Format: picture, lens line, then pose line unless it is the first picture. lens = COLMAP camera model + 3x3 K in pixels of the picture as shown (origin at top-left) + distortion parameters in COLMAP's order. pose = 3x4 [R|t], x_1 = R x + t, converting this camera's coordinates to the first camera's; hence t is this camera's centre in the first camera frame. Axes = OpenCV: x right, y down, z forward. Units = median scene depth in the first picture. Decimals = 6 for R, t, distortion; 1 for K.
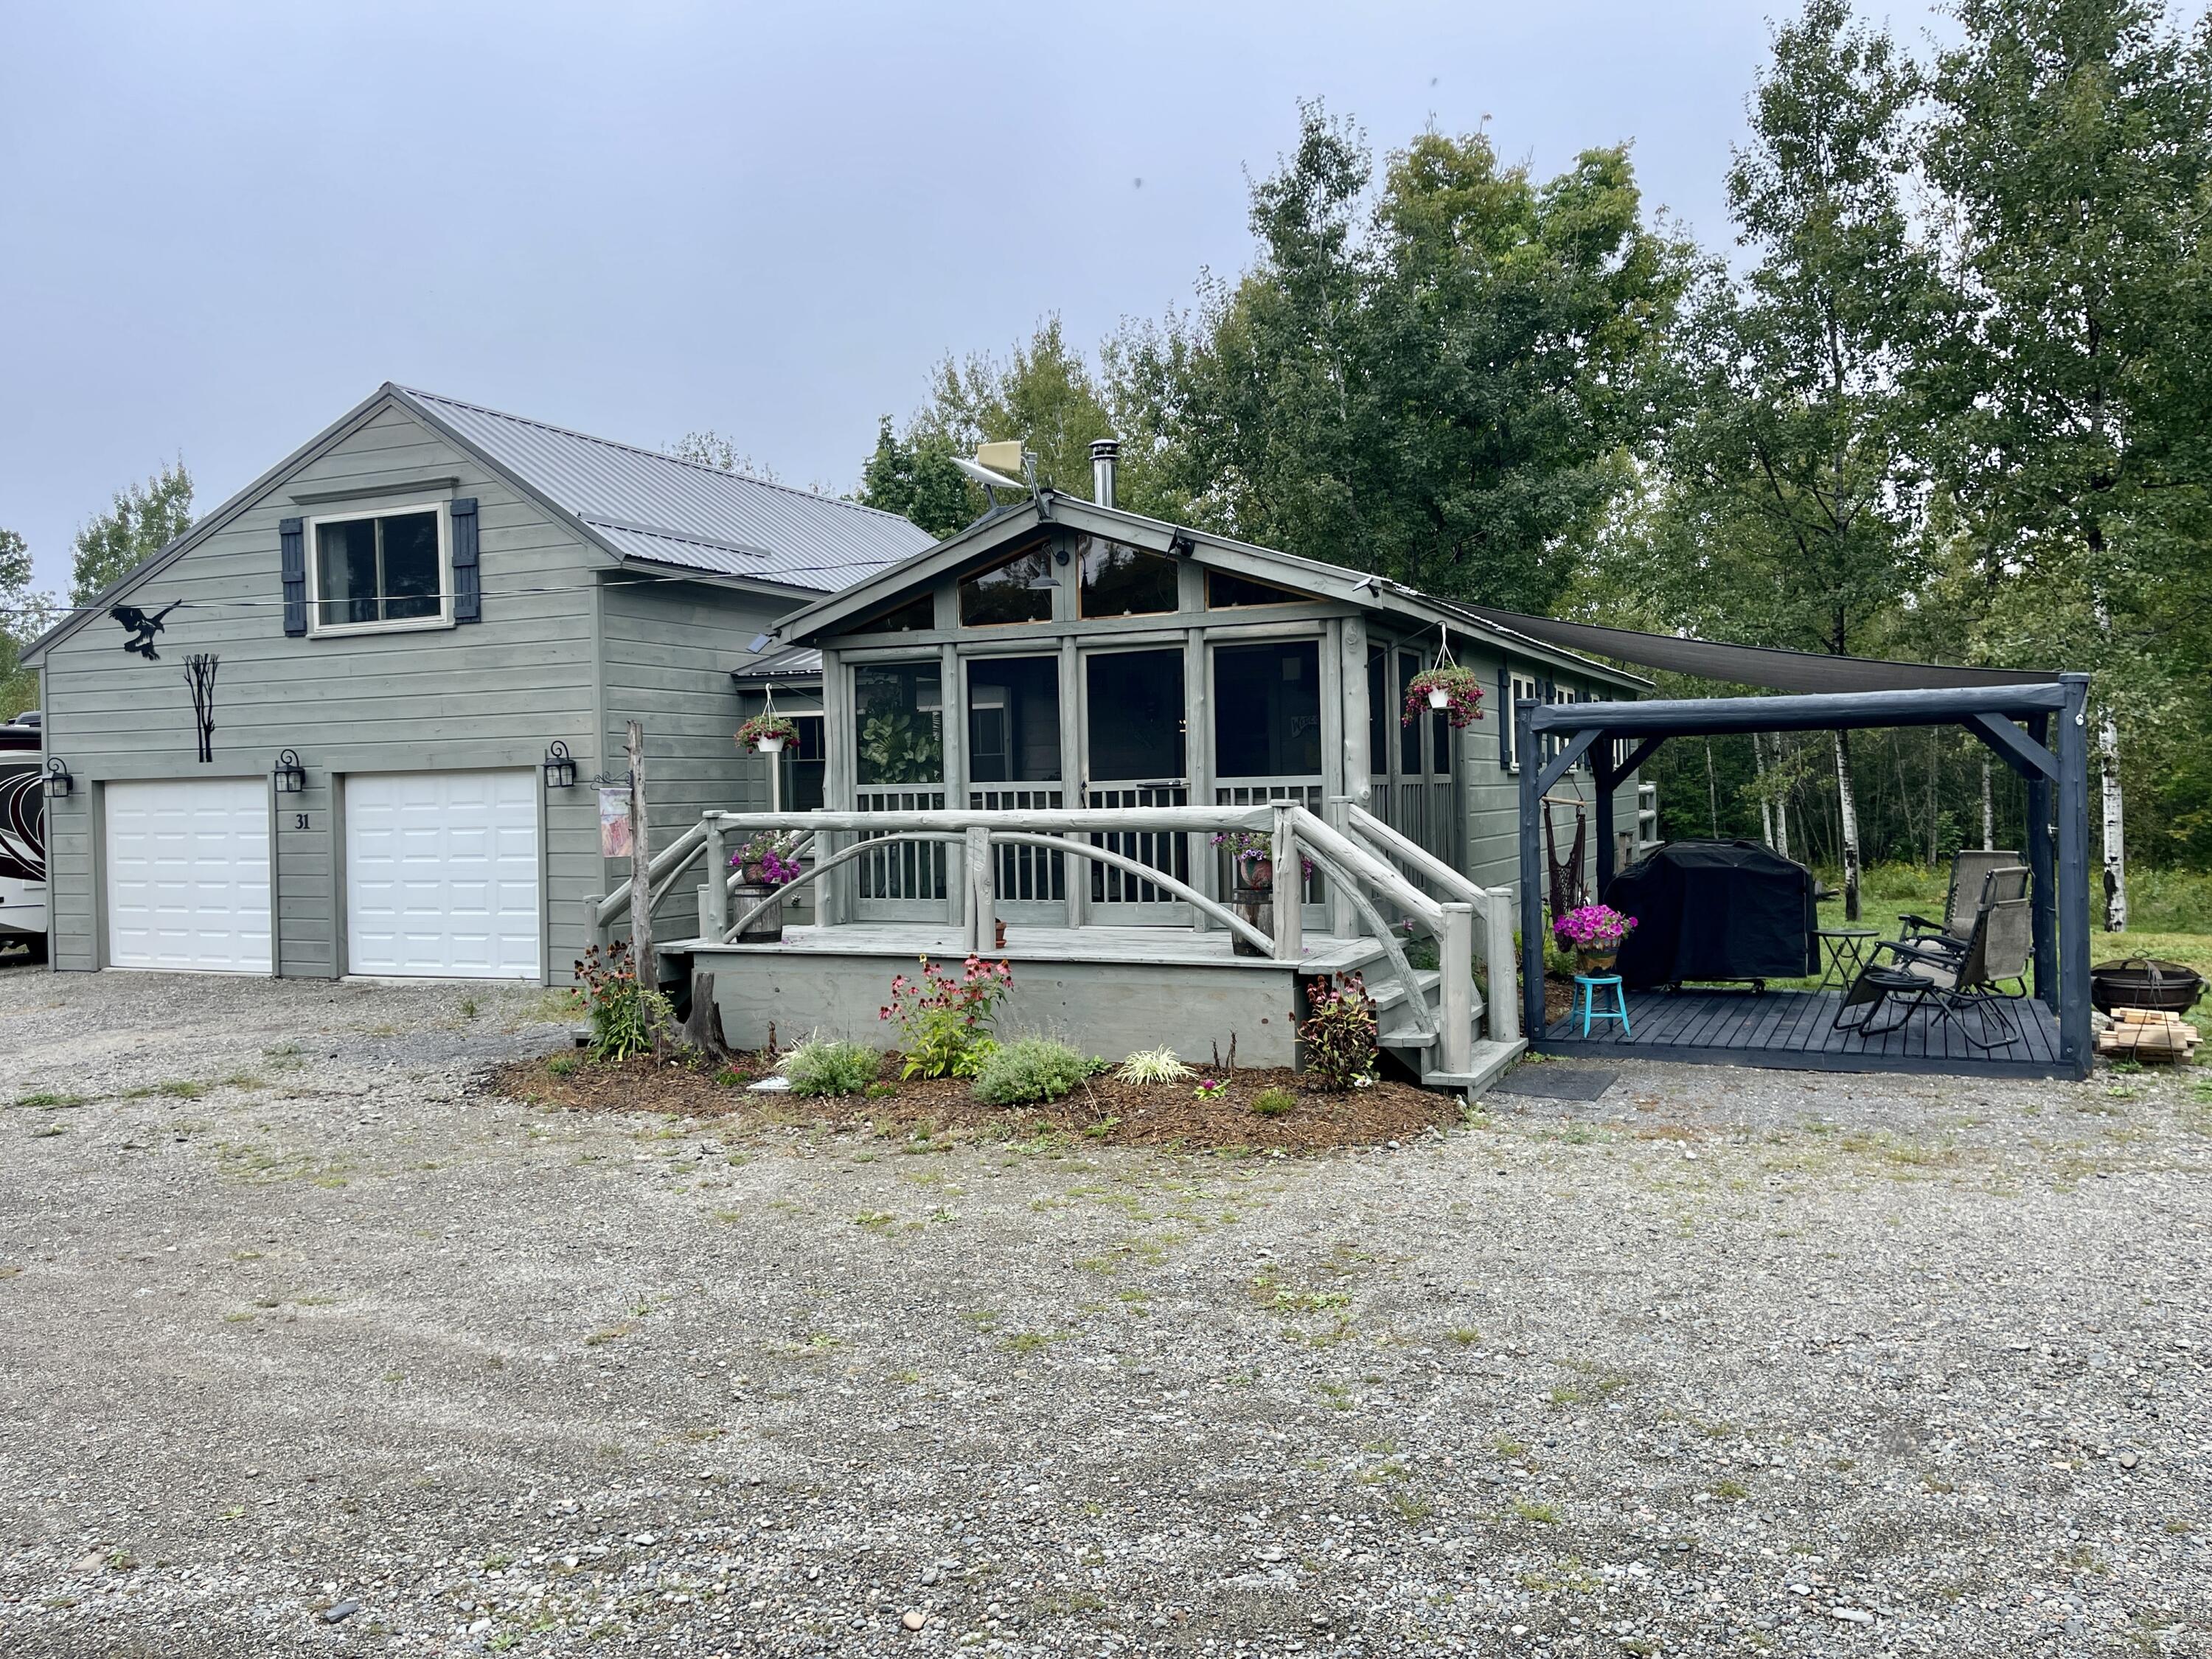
lens RADIAL K [[1680.9, 0, 1096.3], [0, 1680.9, 831.0], [0, 0, 1]] dist [0.047371, -0.031816]
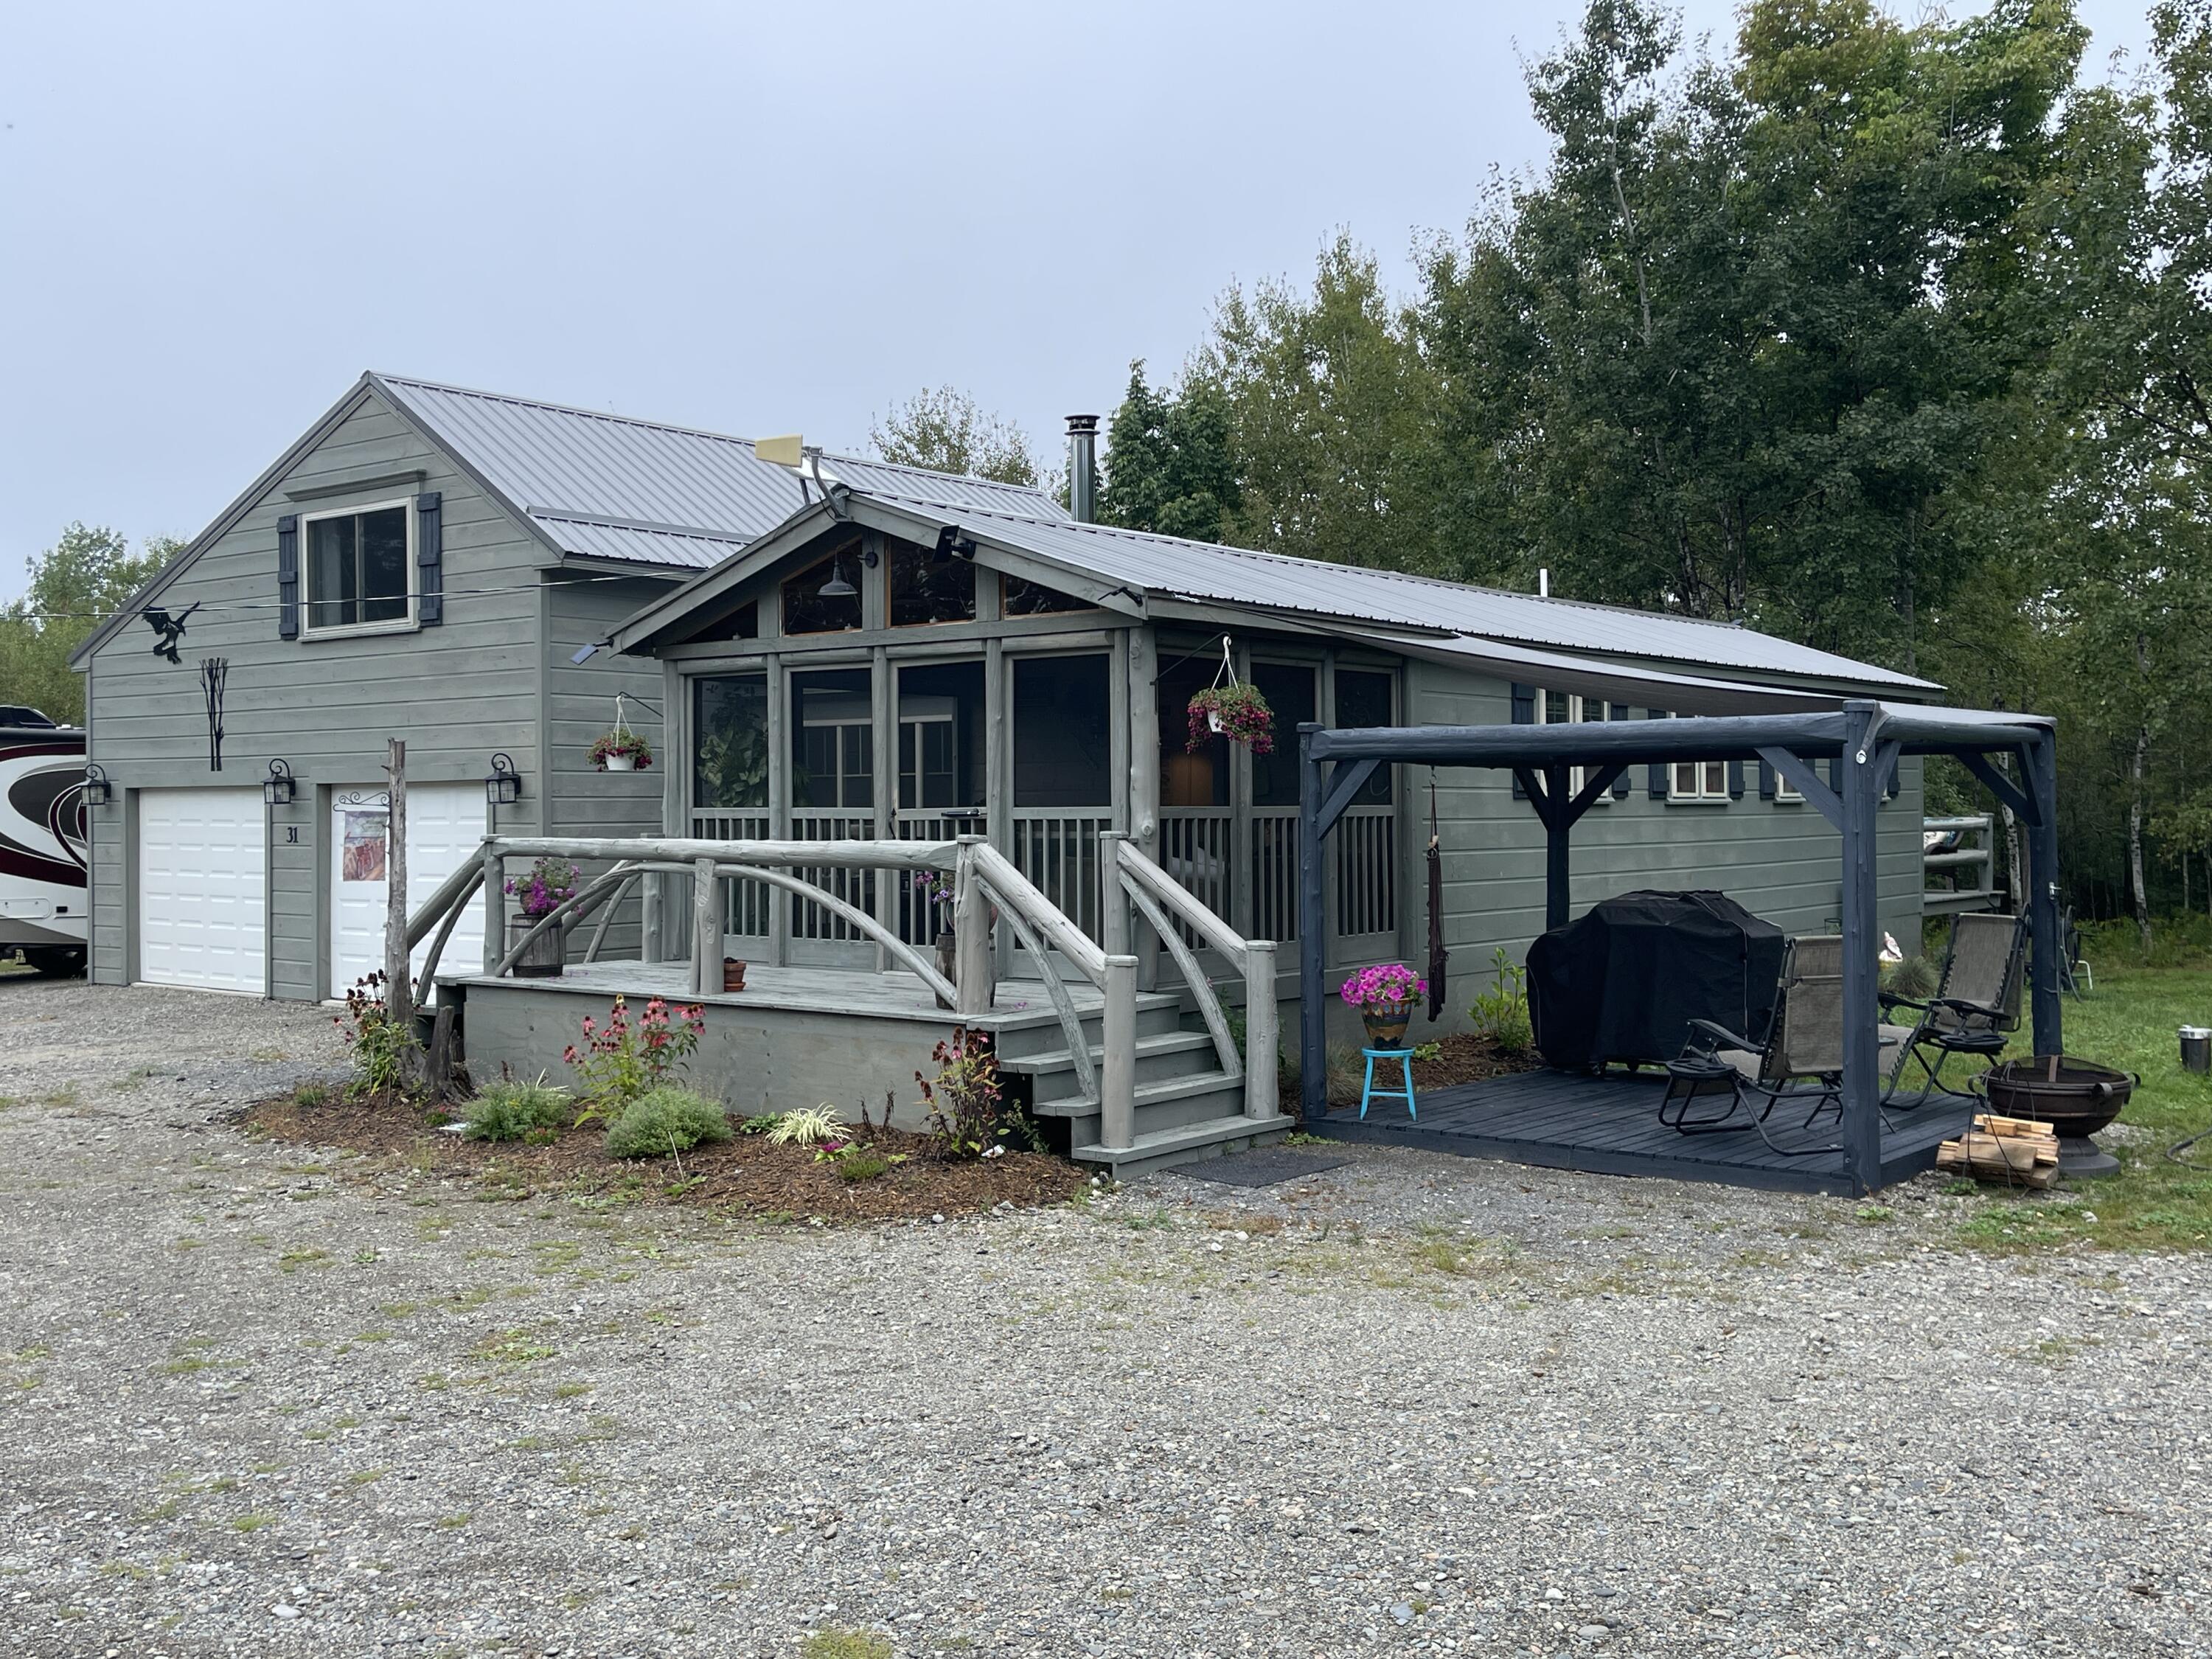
lens RADIAL K [[2106.0, 0, 1107.1], [0, 2106.0, 823.5], [0, 0, 1]] dist [0.041628, 0.000000]
pose [[0.971254, 0.017261, -0.237419, 0.285400], [-0.020617, 0.999719, -0.011657, -0.008471], [0.237151, 0.016217, 0.971337, -0.046374]]
